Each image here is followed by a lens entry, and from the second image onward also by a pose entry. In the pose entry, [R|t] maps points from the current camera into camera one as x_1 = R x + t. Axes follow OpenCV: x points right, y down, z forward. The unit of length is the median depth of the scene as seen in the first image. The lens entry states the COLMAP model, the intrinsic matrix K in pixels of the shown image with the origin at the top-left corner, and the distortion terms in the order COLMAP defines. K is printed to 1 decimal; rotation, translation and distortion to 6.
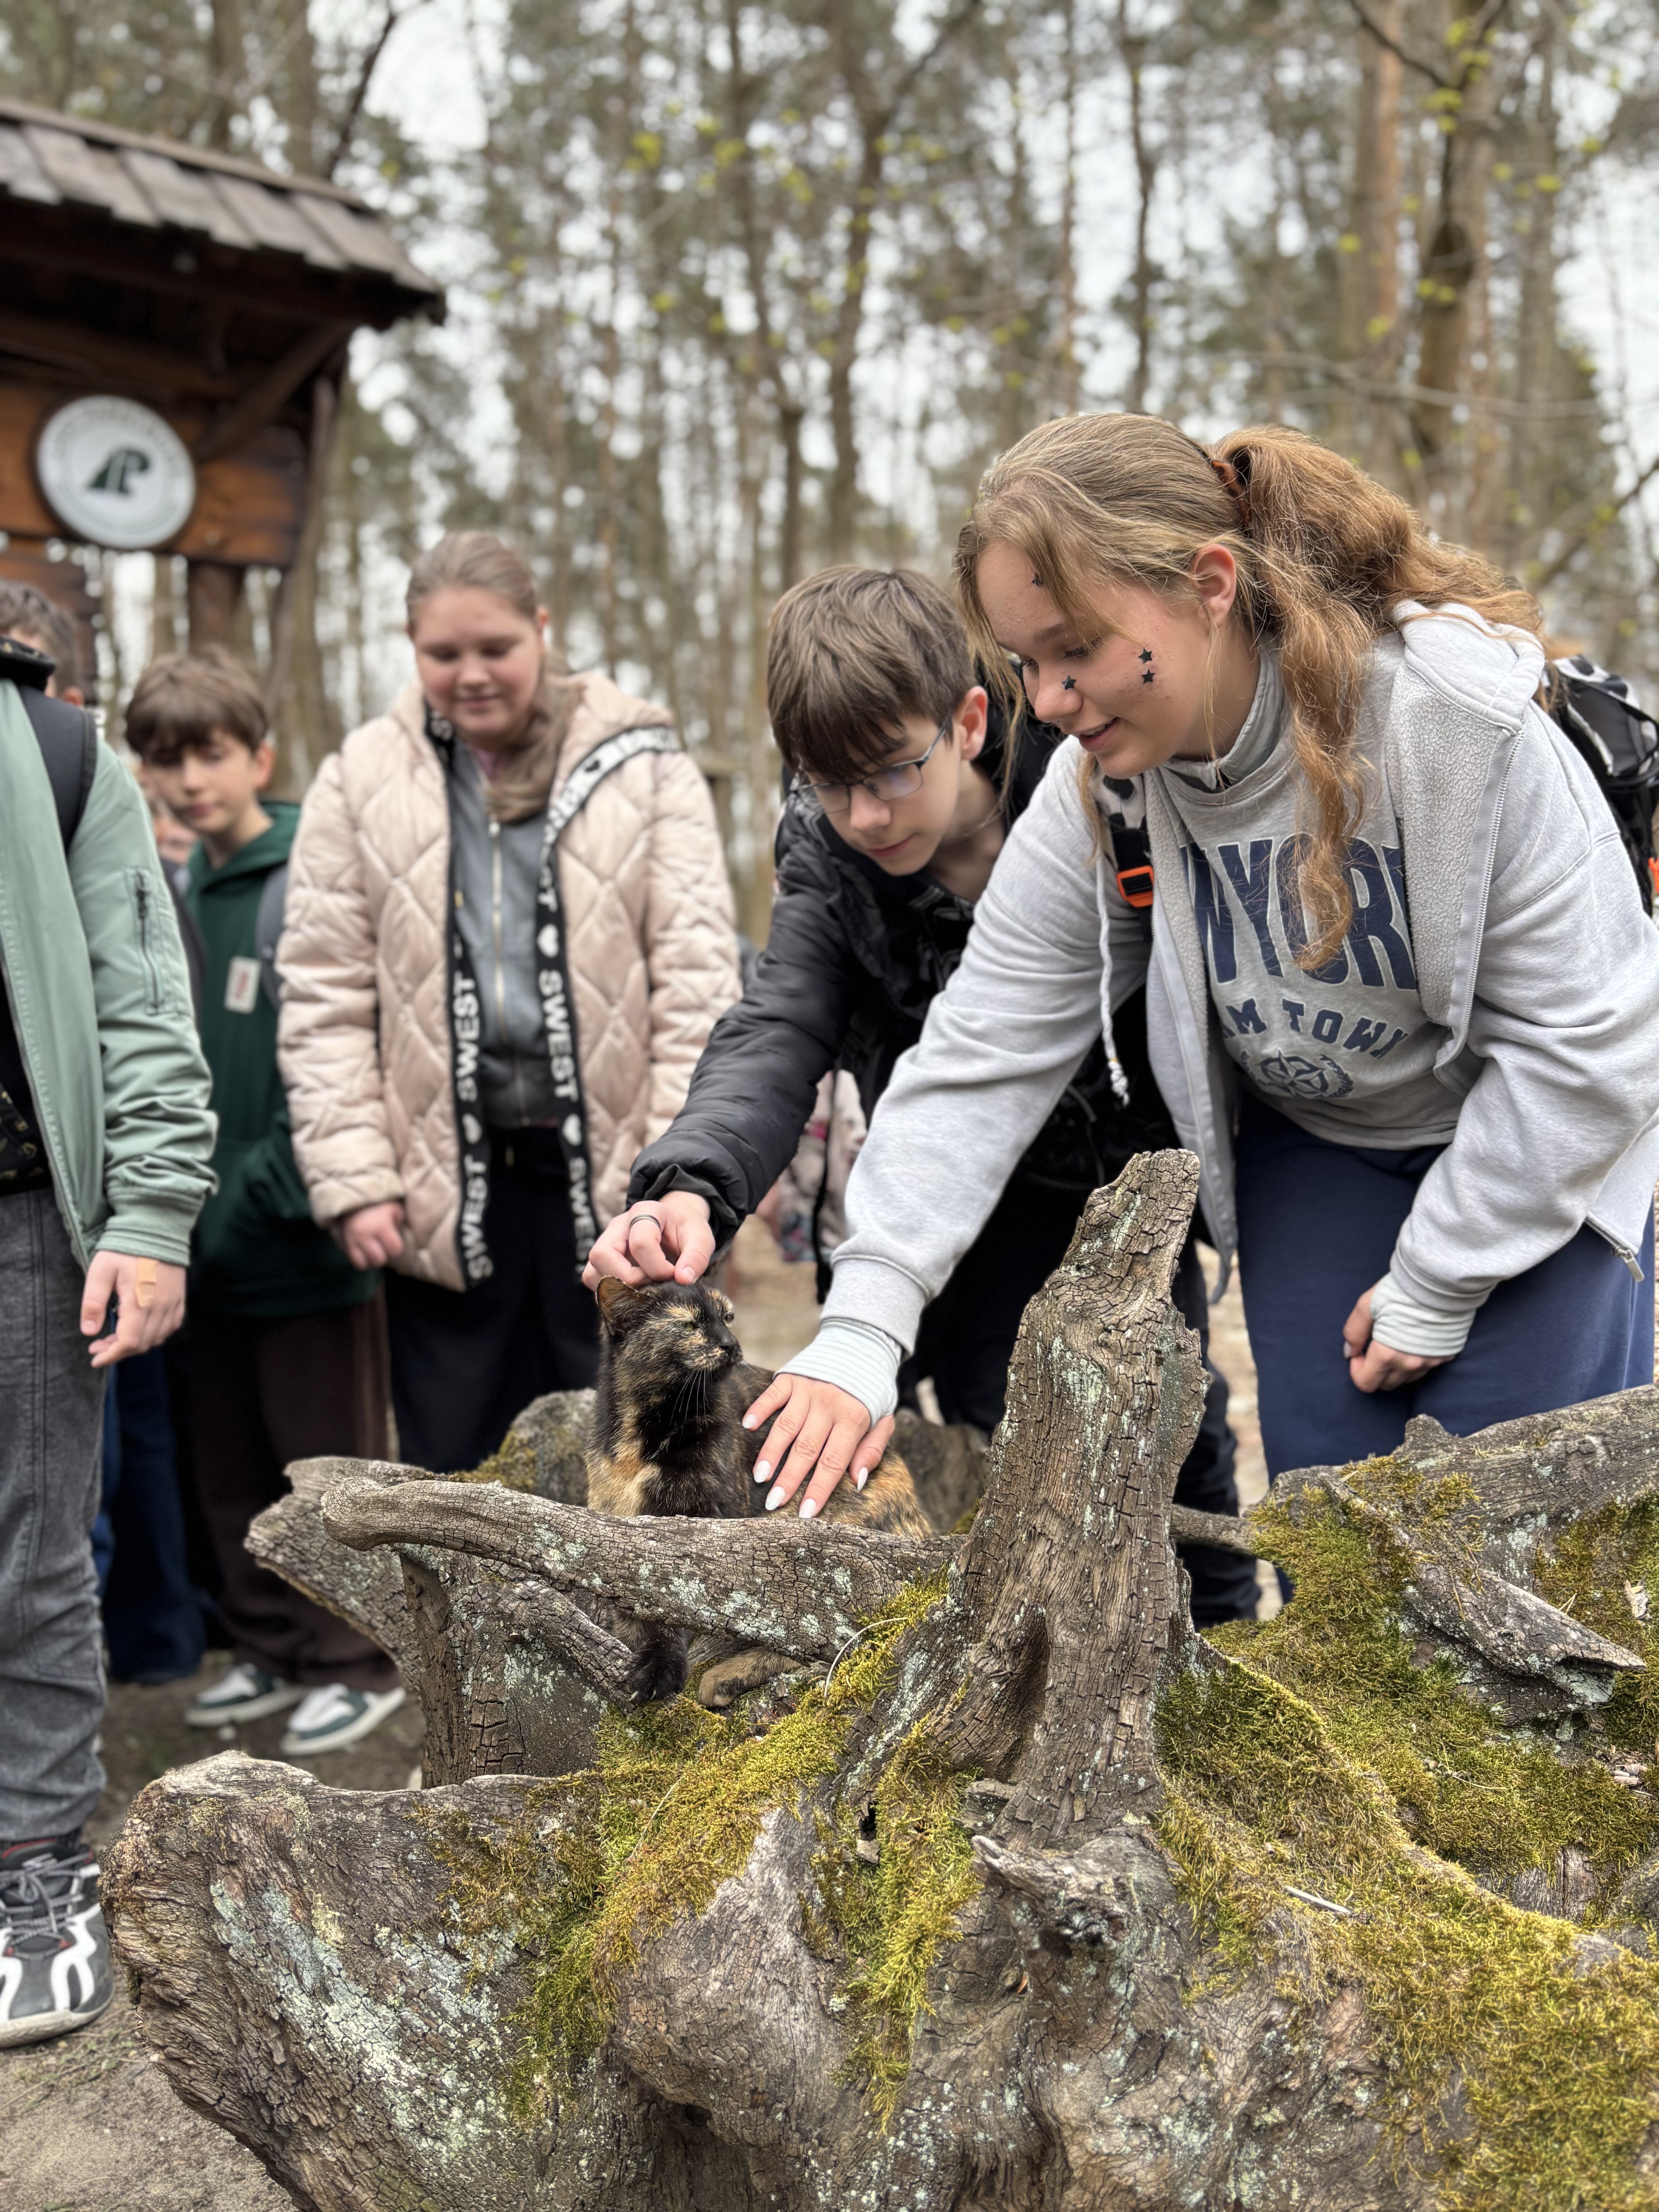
lens RADIAL K [[1678.9, 0, 829.5], [0, 1678.9, 1106.0], [0, 0, 1]] dist [0.010444, -0.006655]
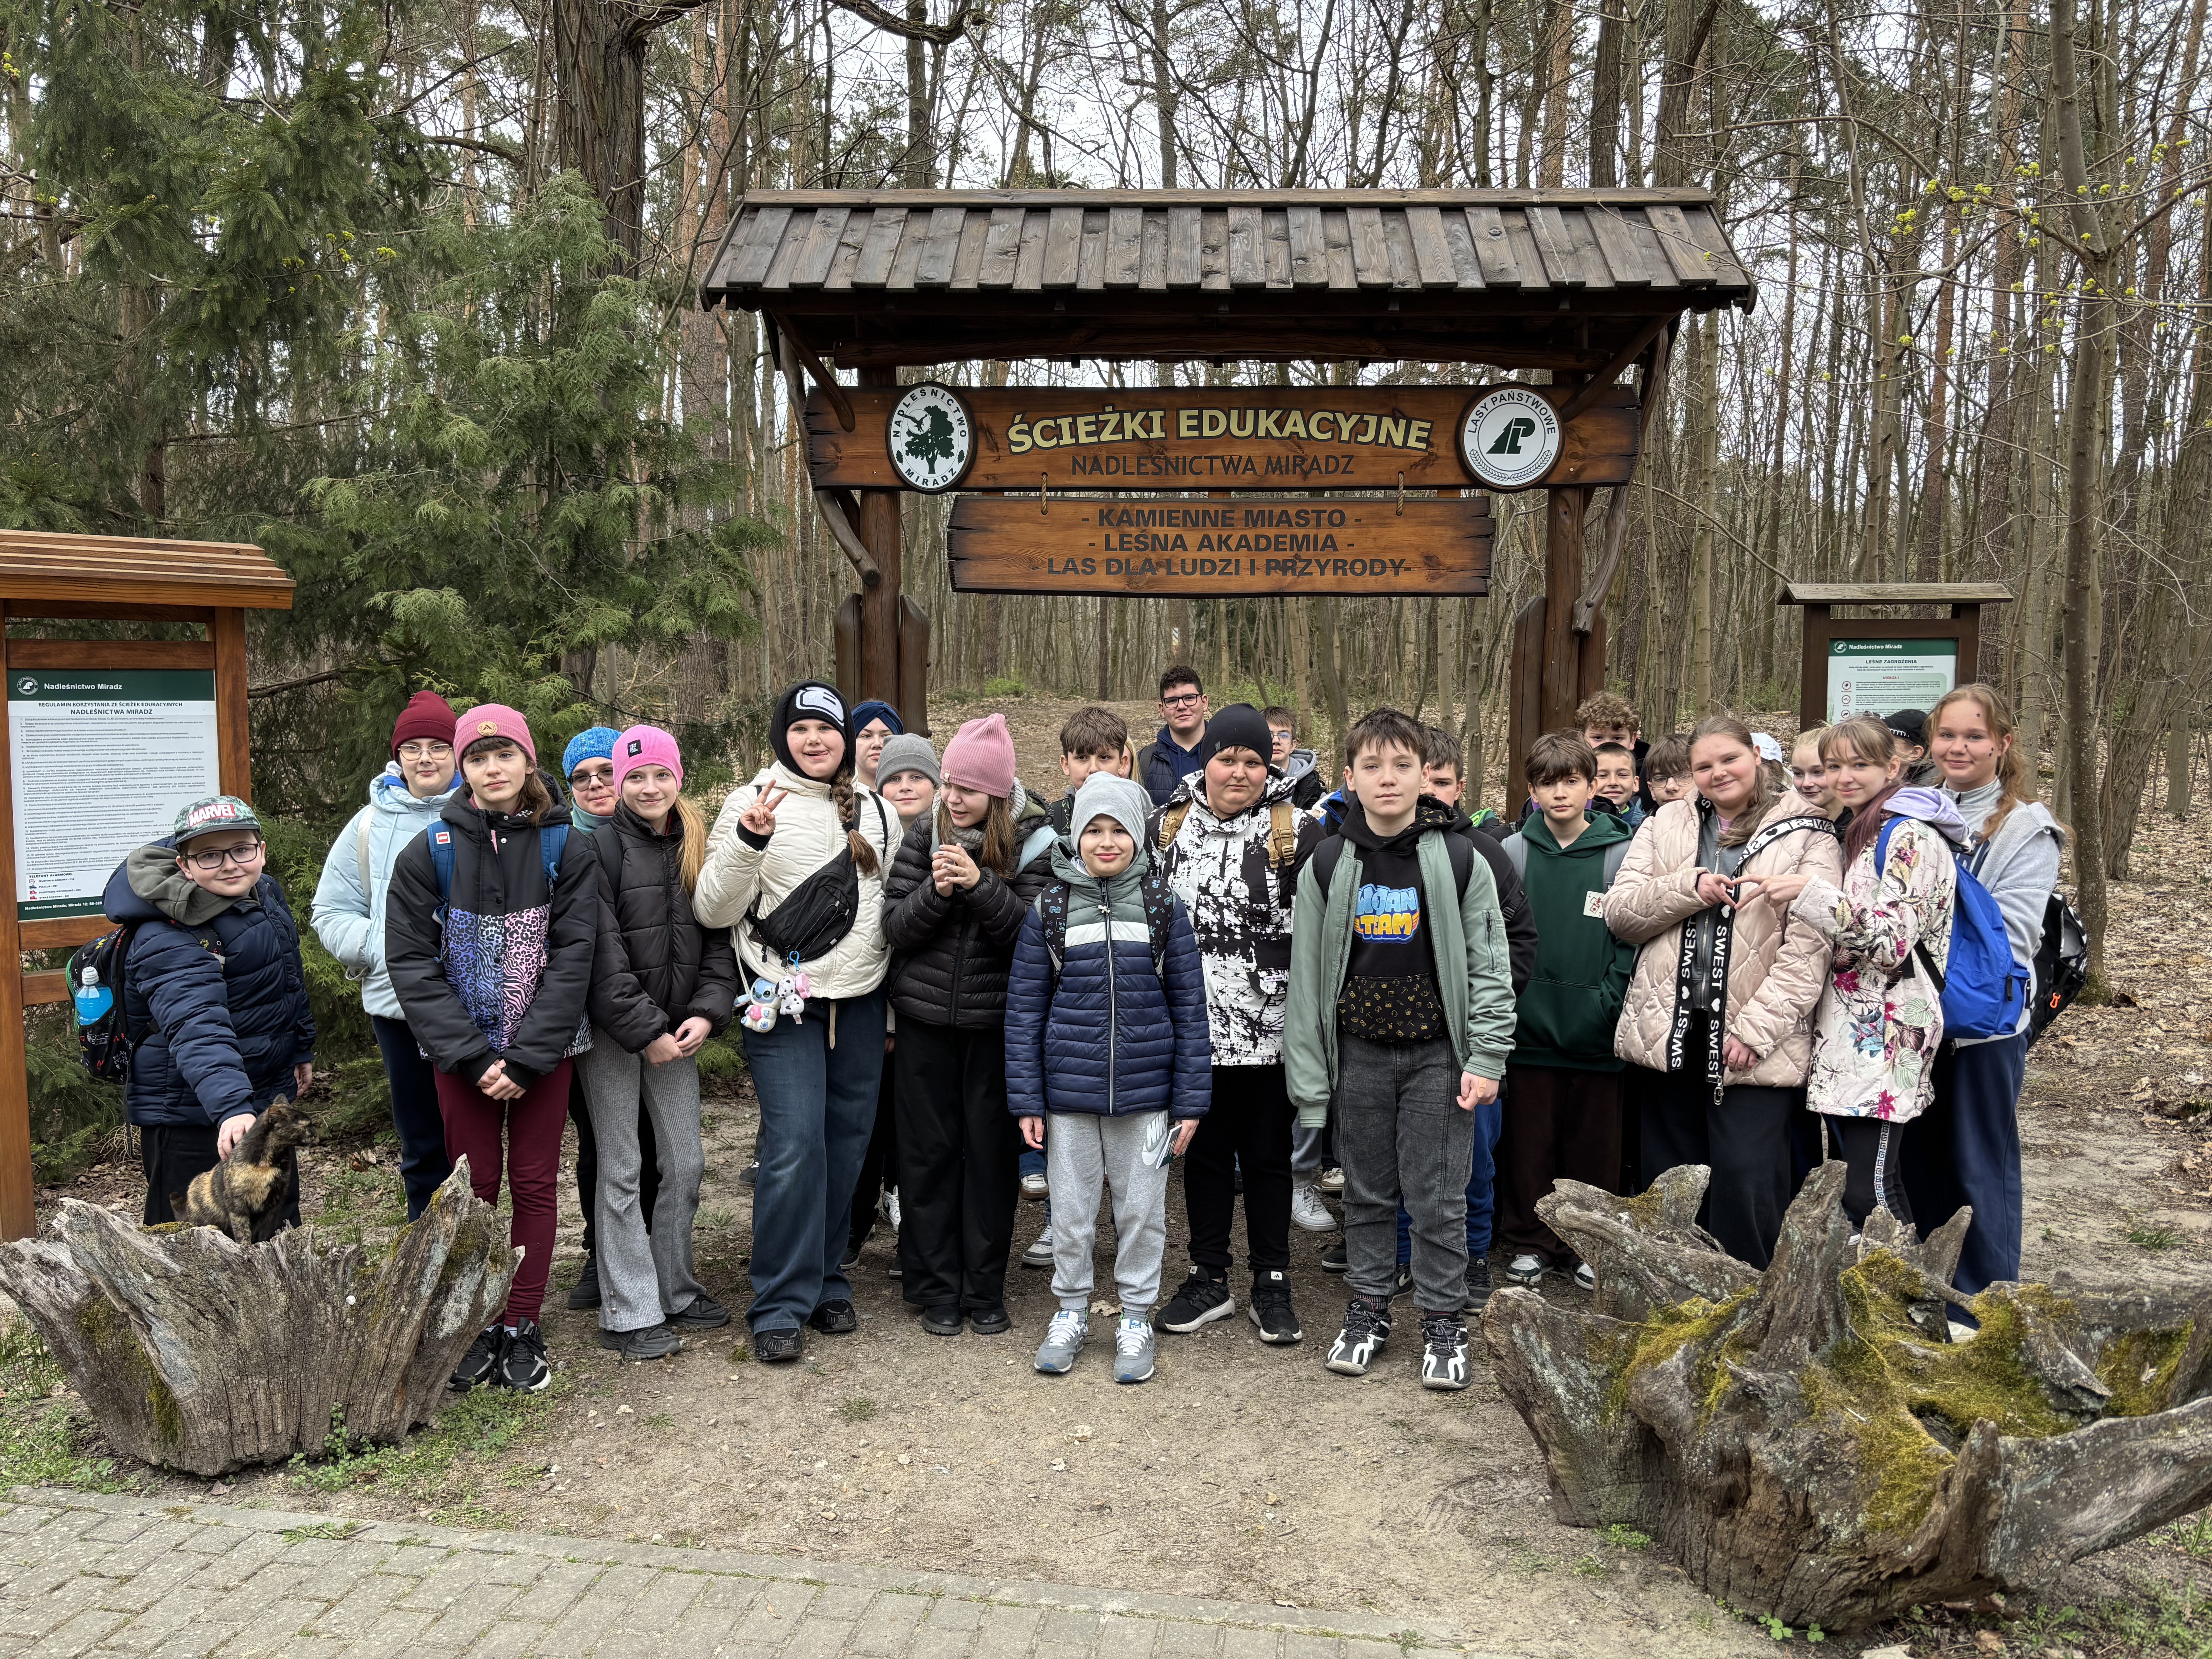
lens RADIAL K [[1678.9, 0, 1124.1], [0, 1678.9, 835.4], [0, 0, 1]] dist [0.010444, -0.006655]
pose [[0.821163, 0.081195, -0.564888, 0.702096], [-0.041025, 0.995665, 0.083477, -0.650712], [0.569217, -0.045374, 0.820934, -1.858868]]
